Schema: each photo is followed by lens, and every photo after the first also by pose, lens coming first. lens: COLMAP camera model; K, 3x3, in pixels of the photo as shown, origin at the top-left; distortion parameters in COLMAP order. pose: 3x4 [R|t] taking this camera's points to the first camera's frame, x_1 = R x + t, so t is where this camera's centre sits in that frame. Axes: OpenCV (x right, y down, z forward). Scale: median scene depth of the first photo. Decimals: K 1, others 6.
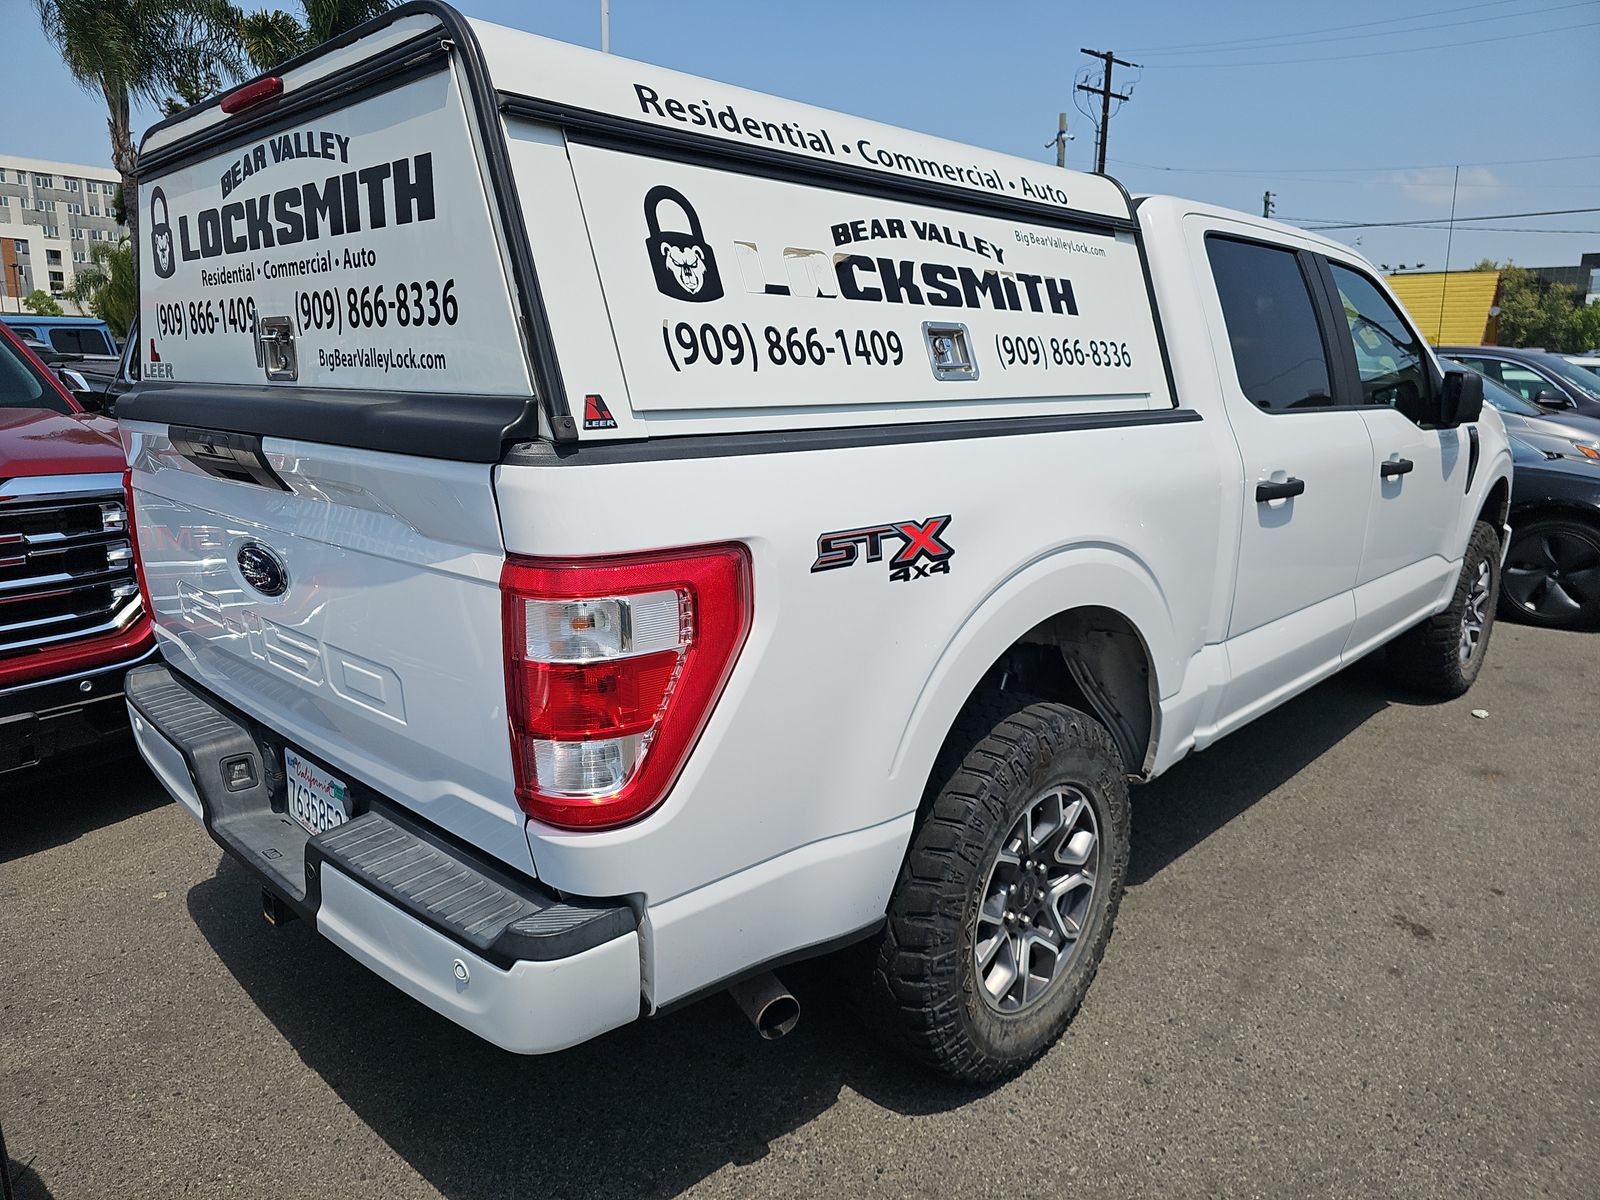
lens RADIAL K [[1044.5, 0, 805.9], [0, 1044.5, 614.3], [0, 0, 1]] dist [0.053487, -0.046404]
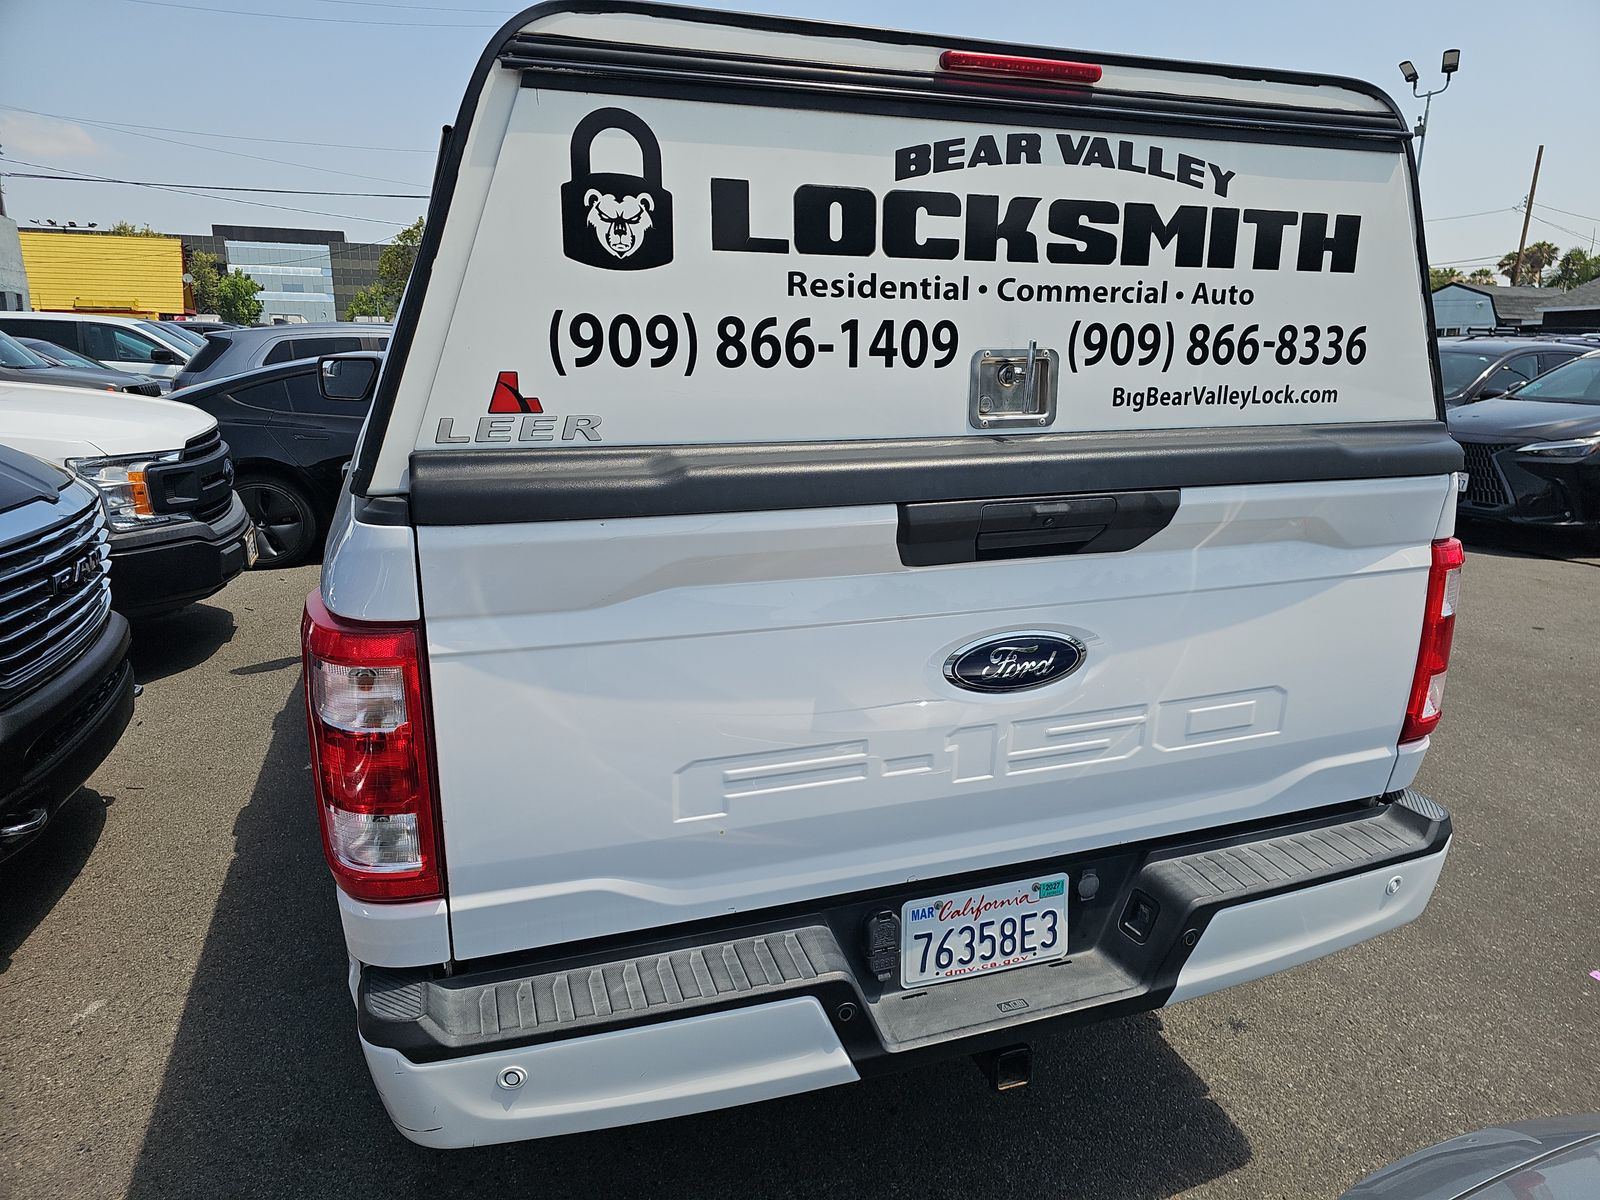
lens RADIAL K [[1044.5, 0, 802.4], [0, 1044.5, 601.3], [0, 0, 1]] dist [0.053487, -0.046404]
pose [[0.444190, -0.227602, 0.866541, -1.513165], [0.196454, 0.968399, 0.153653, -0.289390], [-0.874129, 0.101984, 0.474866, 0.906438]]
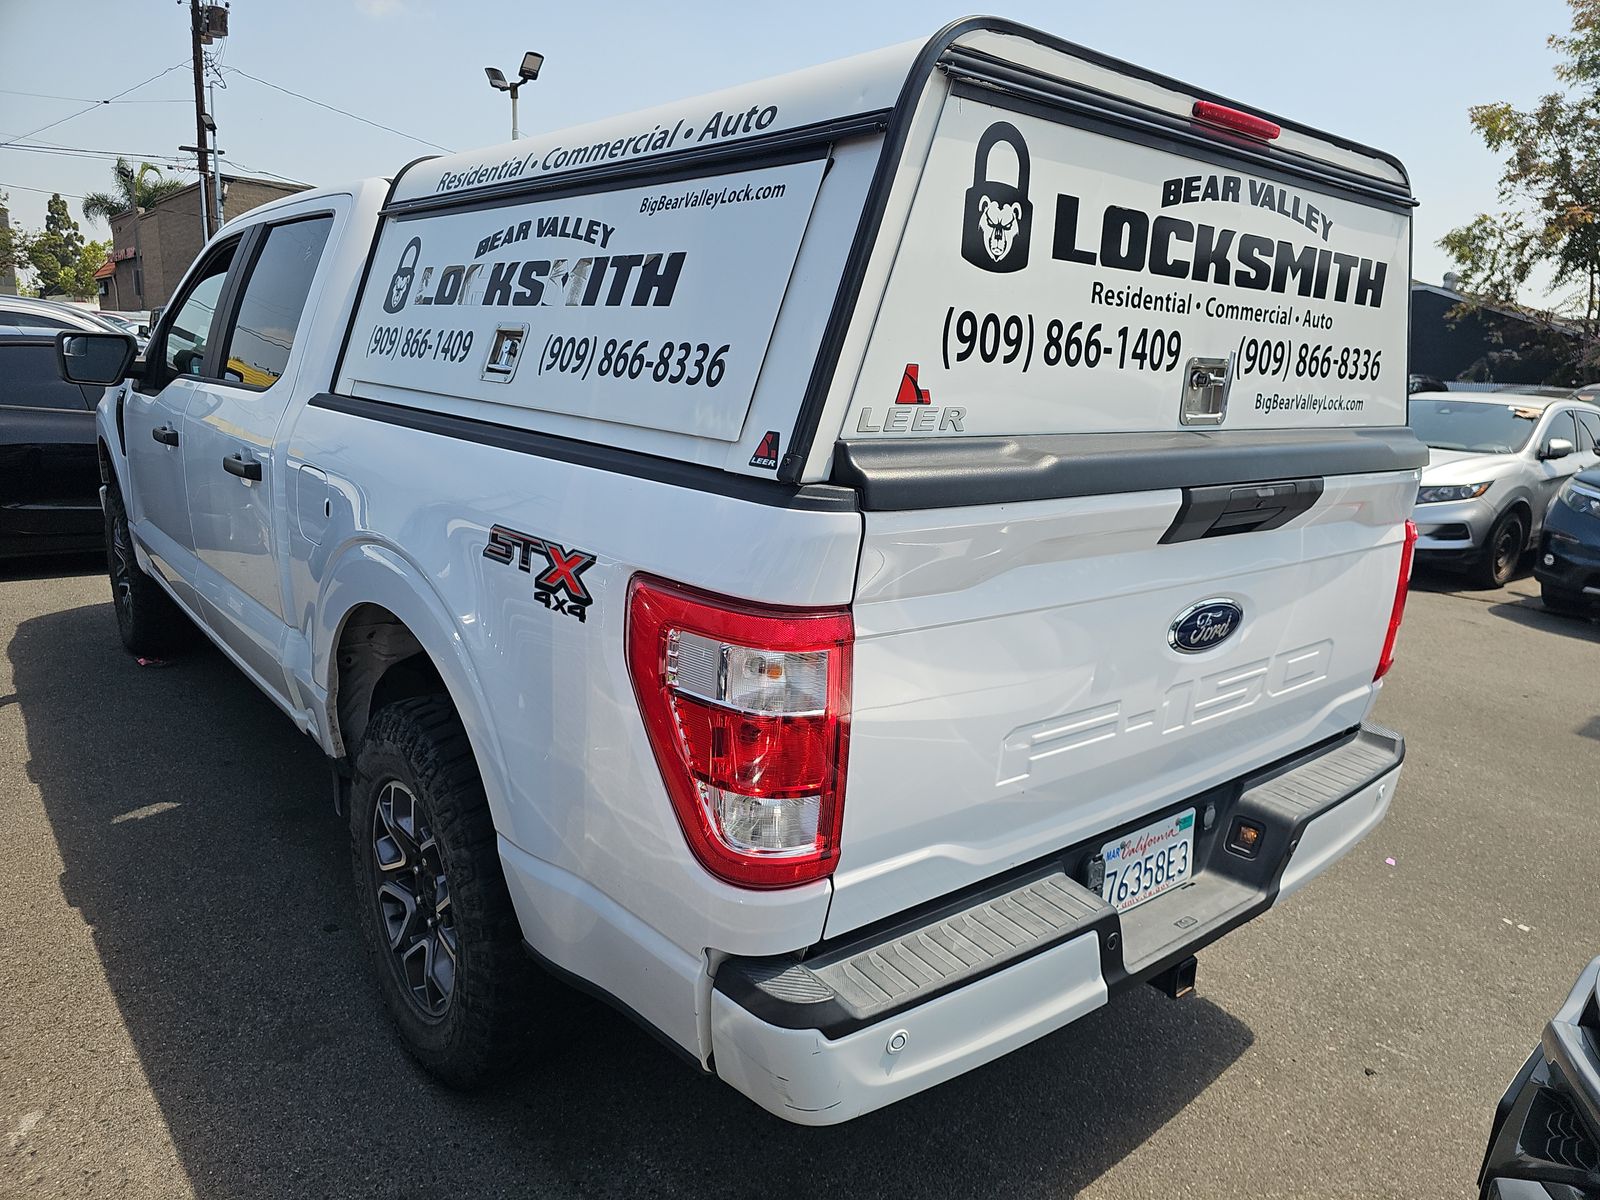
lens RADIAL K [[1044.5, 0, 807.7], [0, 1044.5, 608.0], [0, 0, 1]] dist [0.053487, -0.046404]
pose [[0.117797, -0.239987, 0.963603, -1.736974], [0.174378, 0.960280, 0.217843, -0.387011], [-0.977607, 0.142370, 0.154966, 1.431759]]
